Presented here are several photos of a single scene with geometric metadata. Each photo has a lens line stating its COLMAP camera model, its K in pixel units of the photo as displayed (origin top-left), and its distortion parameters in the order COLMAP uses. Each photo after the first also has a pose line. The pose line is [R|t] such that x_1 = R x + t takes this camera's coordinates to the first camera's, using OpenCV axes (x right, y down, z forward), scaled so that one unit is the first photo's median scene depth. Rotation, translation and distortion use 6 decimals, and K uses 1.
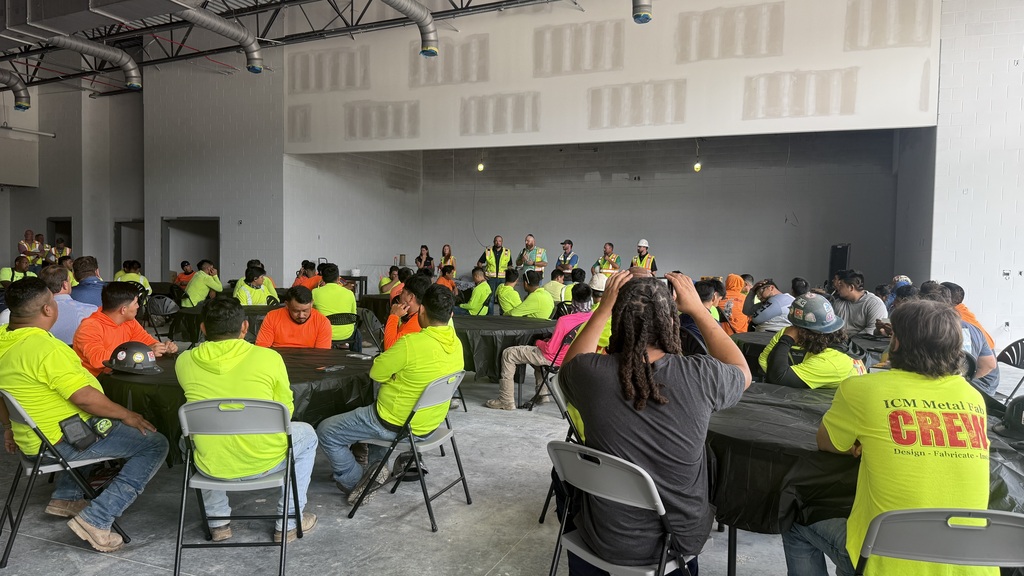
lens RADIAL K [[734.1, 0, 512.0], [0, 734.1, 288.0], [0, 0, 1]] dist [0.085988, -0.128192]
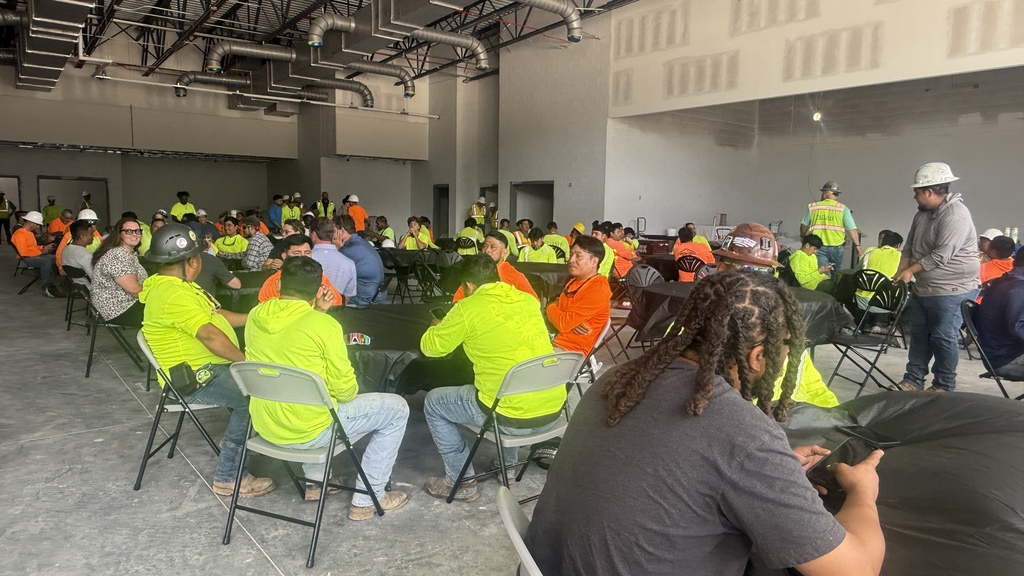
lens RADIAL K [[678.5, 0, 512.0], [0, 678.5, 288.0], [0, 0, 1]] dist [0.005226, 0.000814]
pose [[0.866666, 0.051812, -0.496191, 0.070227], [-0.020954, 0.997495, 0.067558, -0.002923], [0.498449, -0.048153, 0.865581, 0.093683]]
